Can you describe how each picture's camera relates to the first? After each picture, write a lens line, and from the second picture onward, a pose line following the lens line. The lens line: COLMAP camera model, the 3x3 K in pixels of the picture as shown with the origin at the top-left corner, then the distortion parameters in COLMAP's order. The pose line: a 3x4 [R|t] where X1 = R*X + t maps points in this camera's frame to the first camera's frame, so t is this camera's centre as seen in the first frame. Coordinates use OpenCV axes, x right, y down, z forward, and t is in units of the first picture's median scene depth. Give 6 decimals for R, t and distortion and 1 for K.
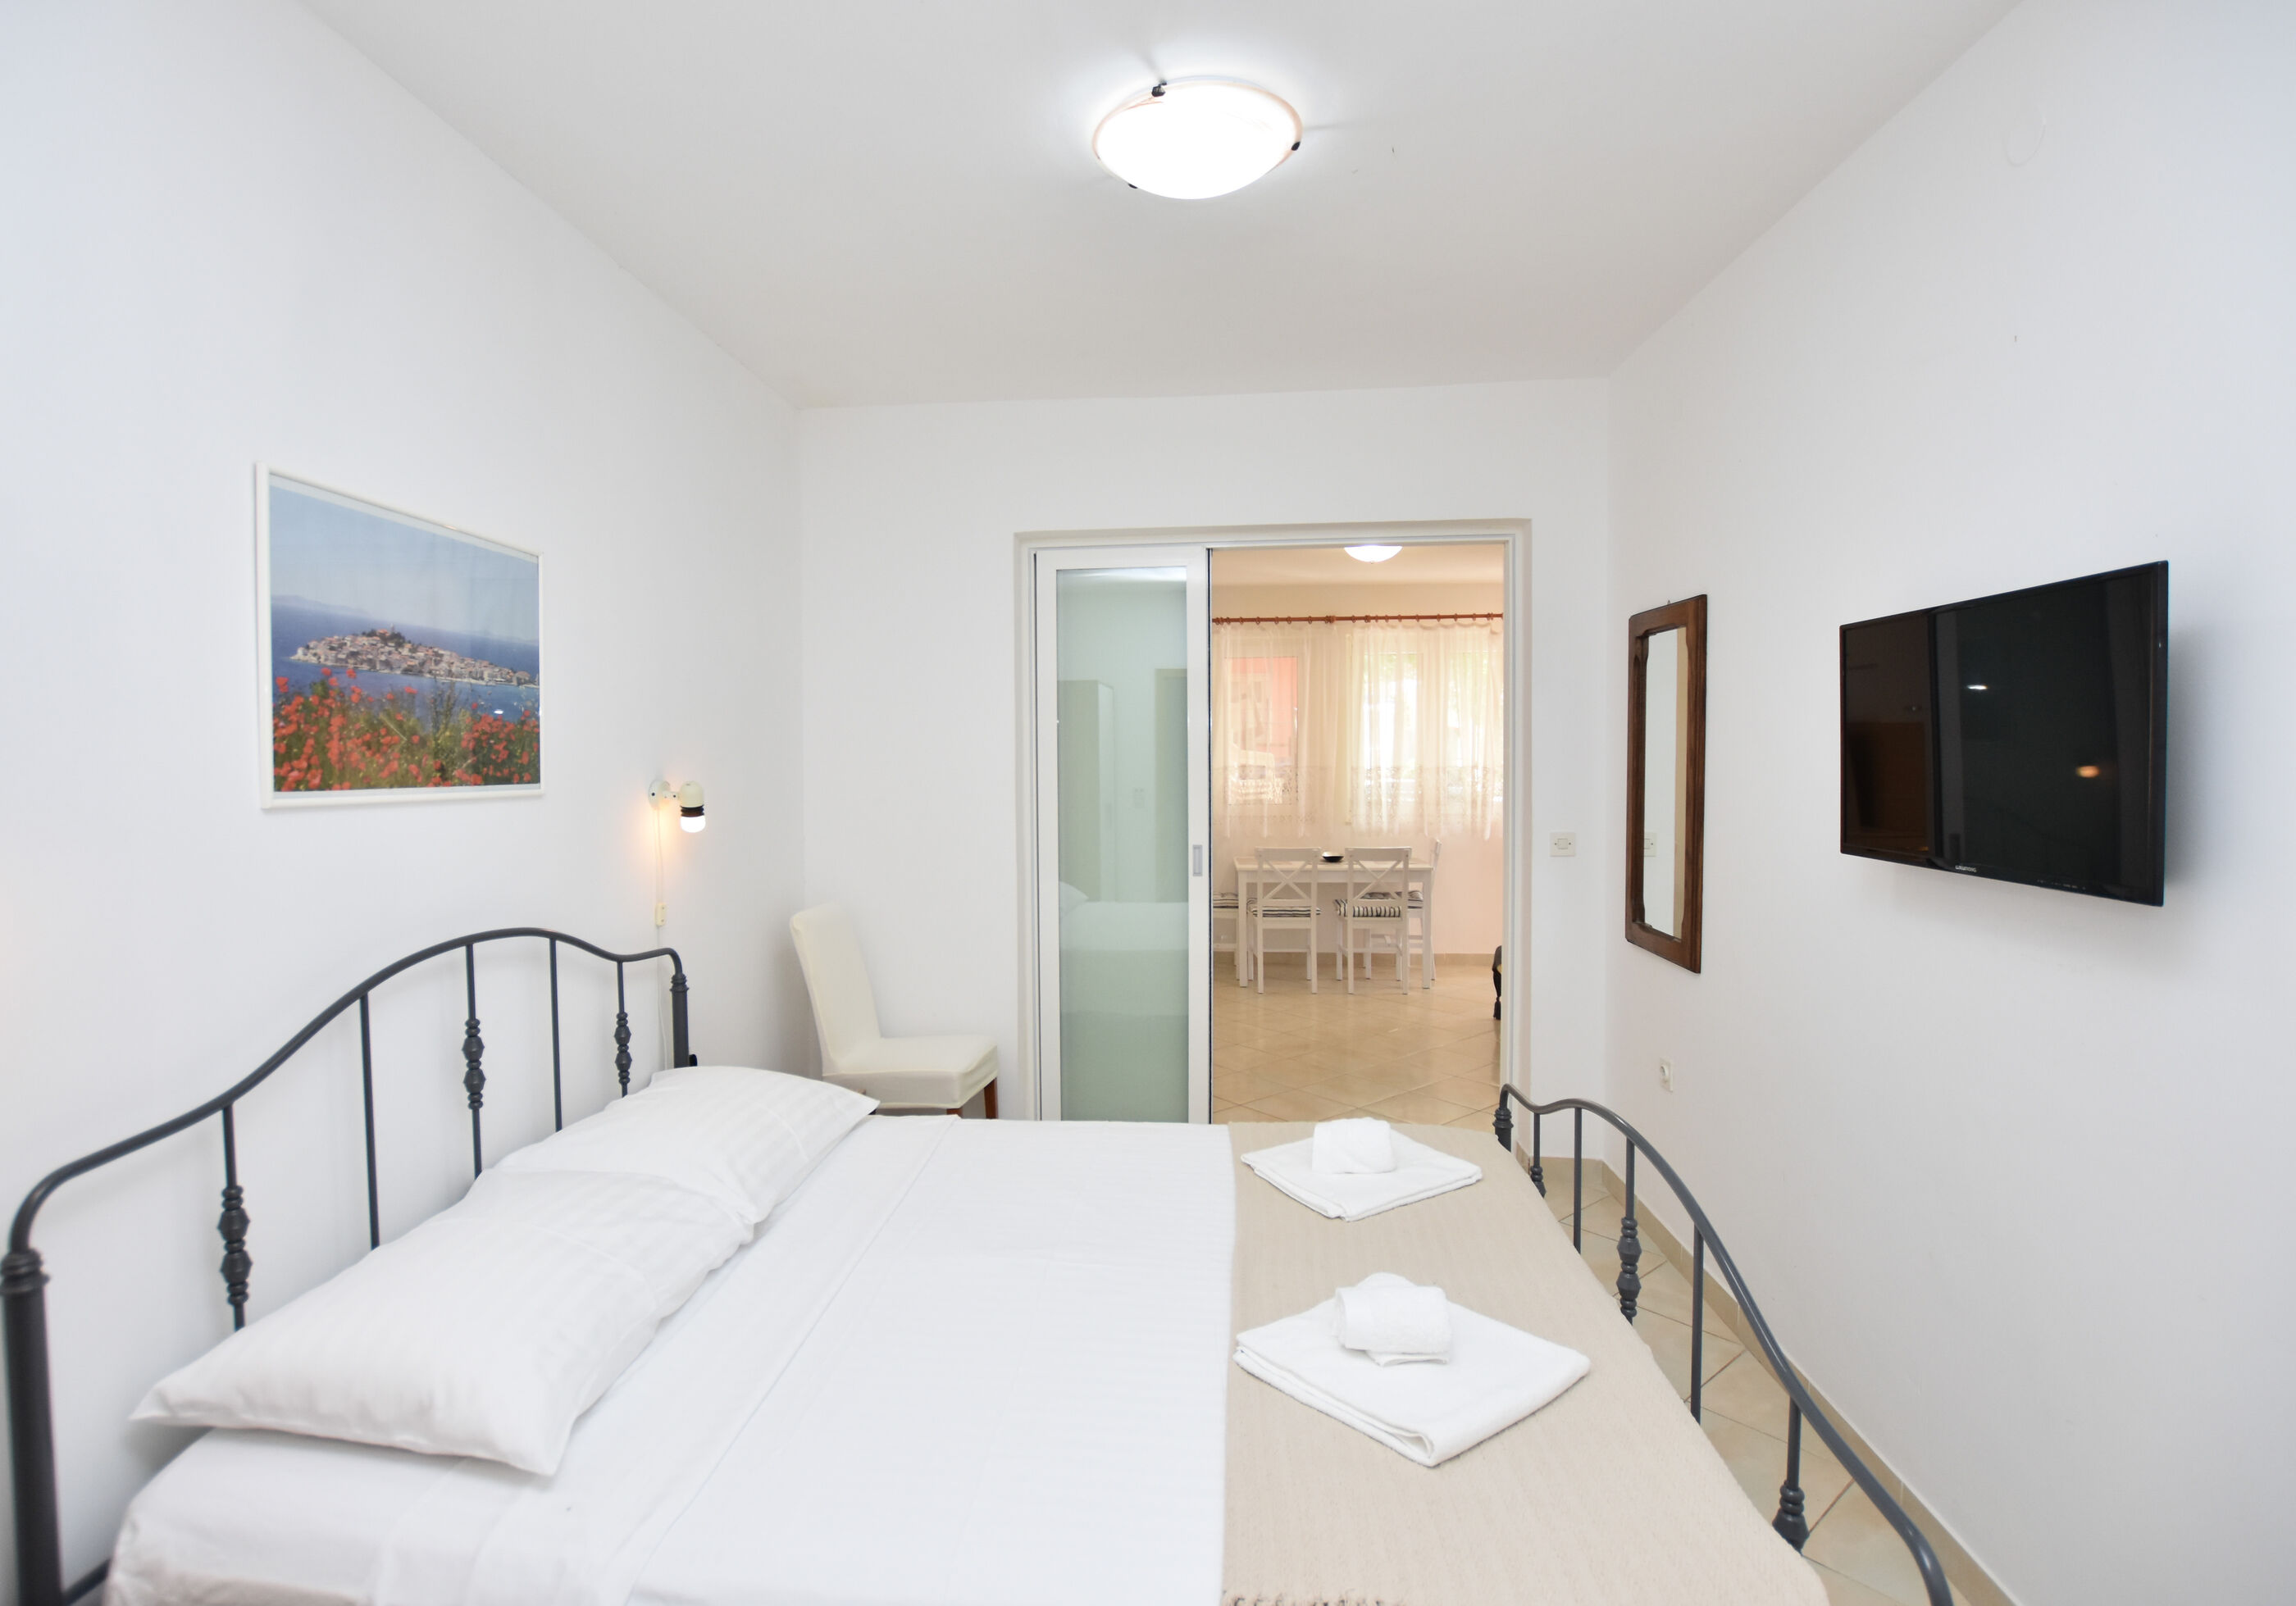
lens RADIAL K [[1110.2, 0, 1105.3], [0, 1110.2, 794.7], [0, 0, 1]] dist [-0.029252, 0.000517]
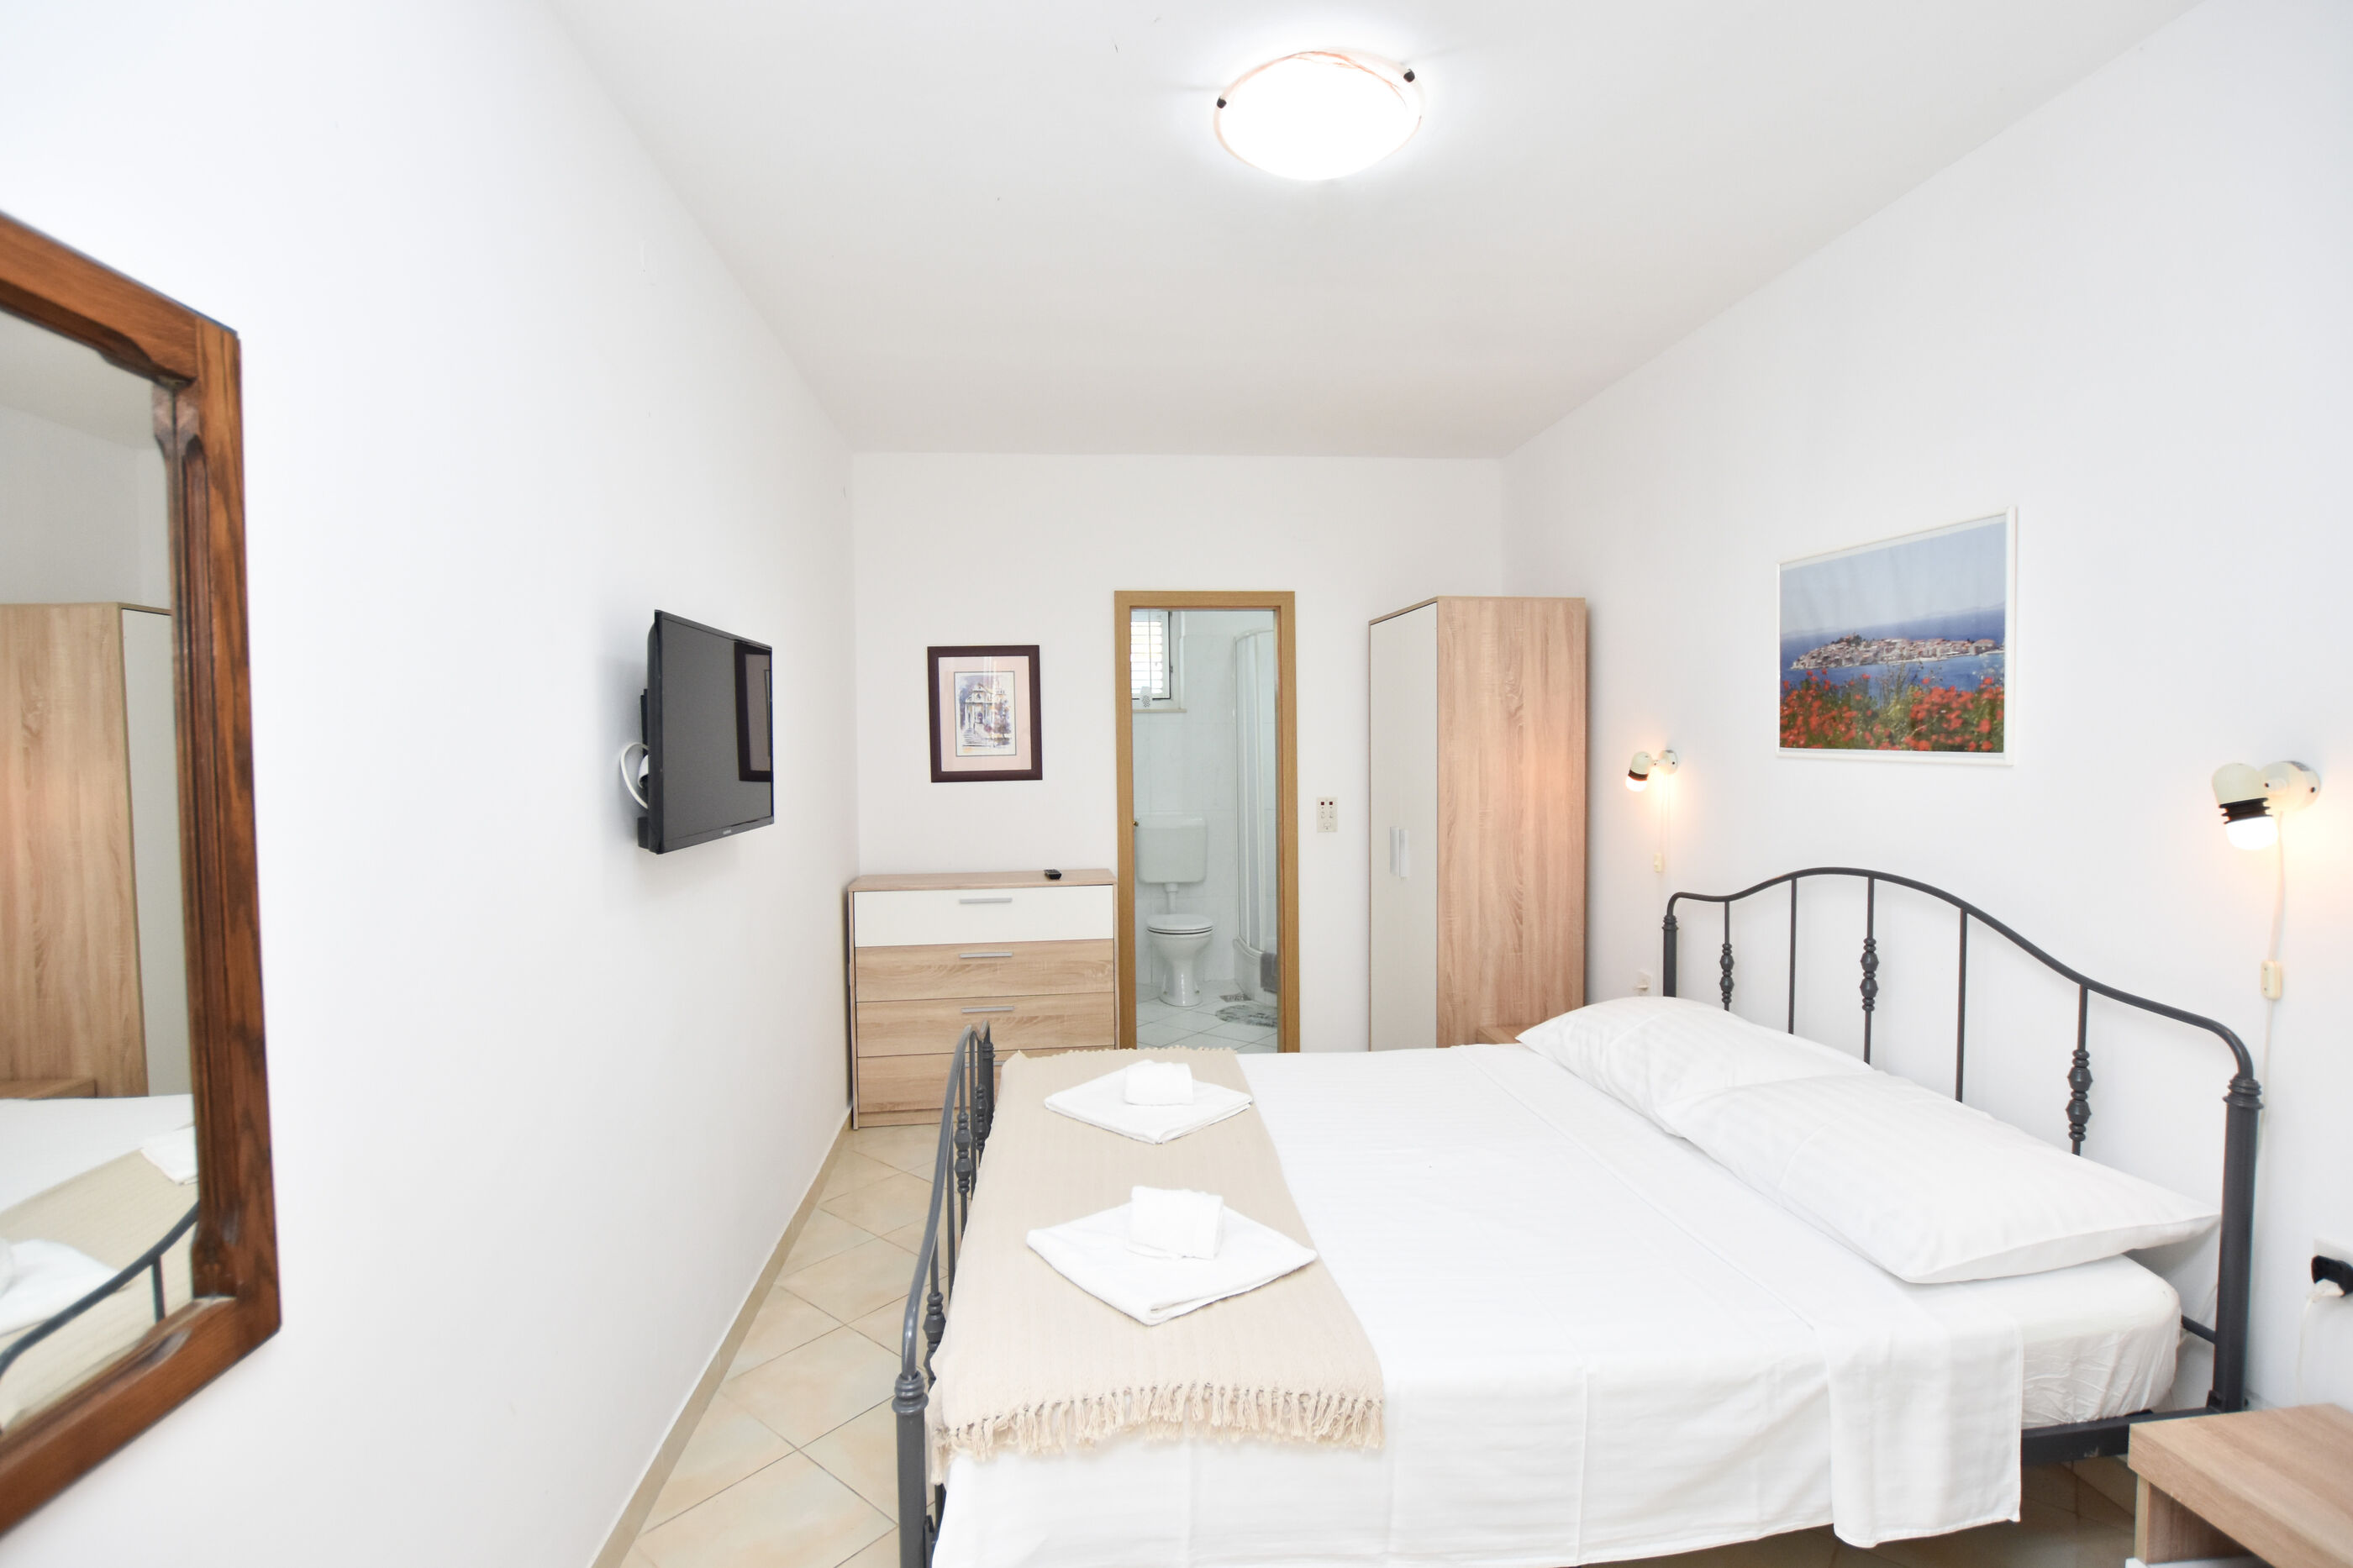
lens RADIAL K [[1085.2, 0, 1177.4], [0, 1085.2, 779.1], [0, 0, 1]] dist [-0.029514, 0.001357]
pose [[-0.979214, 0.026600, -0.201076, 0.407666], [0.011650, 0.997102, 0.075173, -0.071321], [0.202493, 0.071268, -0.976687, 1.917328]]
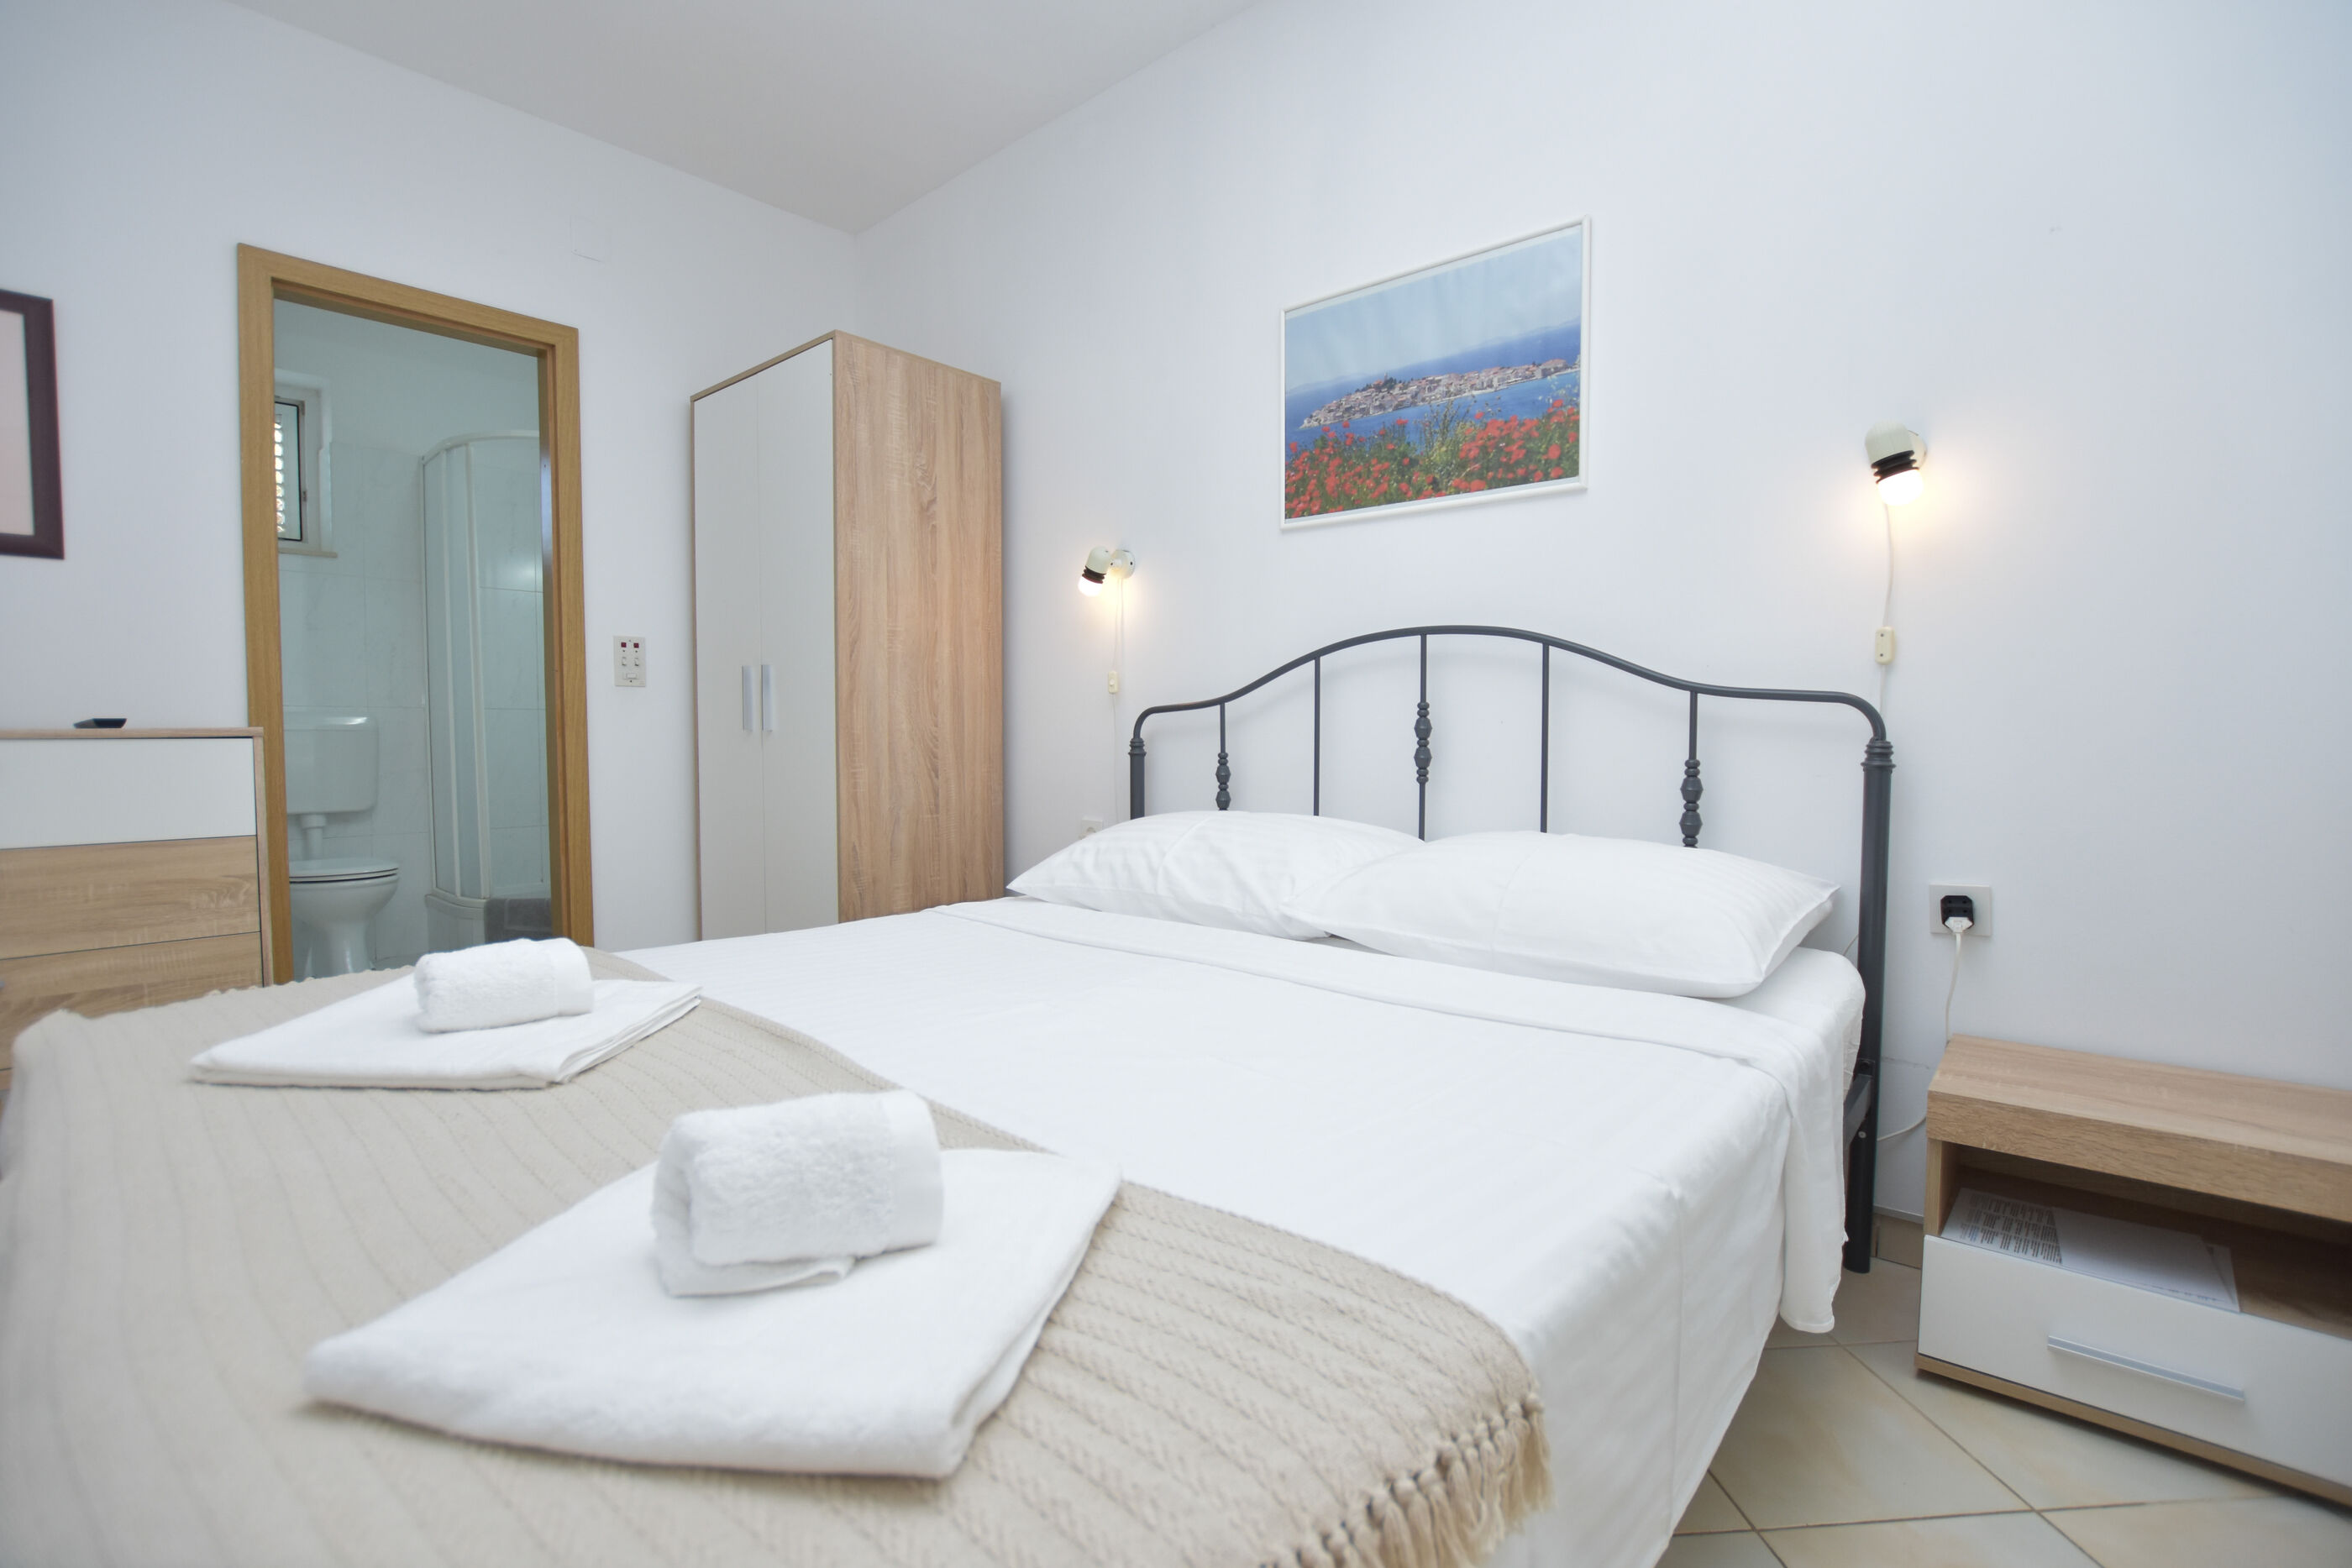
lens RADIAL K [[1058.4, 0, 1176.9], [0, 1058.4, 779.5], [0, 0, 1]] dist [-0.027153, 0.001304]
pose [[-0.585441, 0.044496, -0.809493, 0.431990], [-0.023453, 0.997145, 0.071772, 0.202061], [0.810376, 0.061003, -0.582726, 1.366340]]
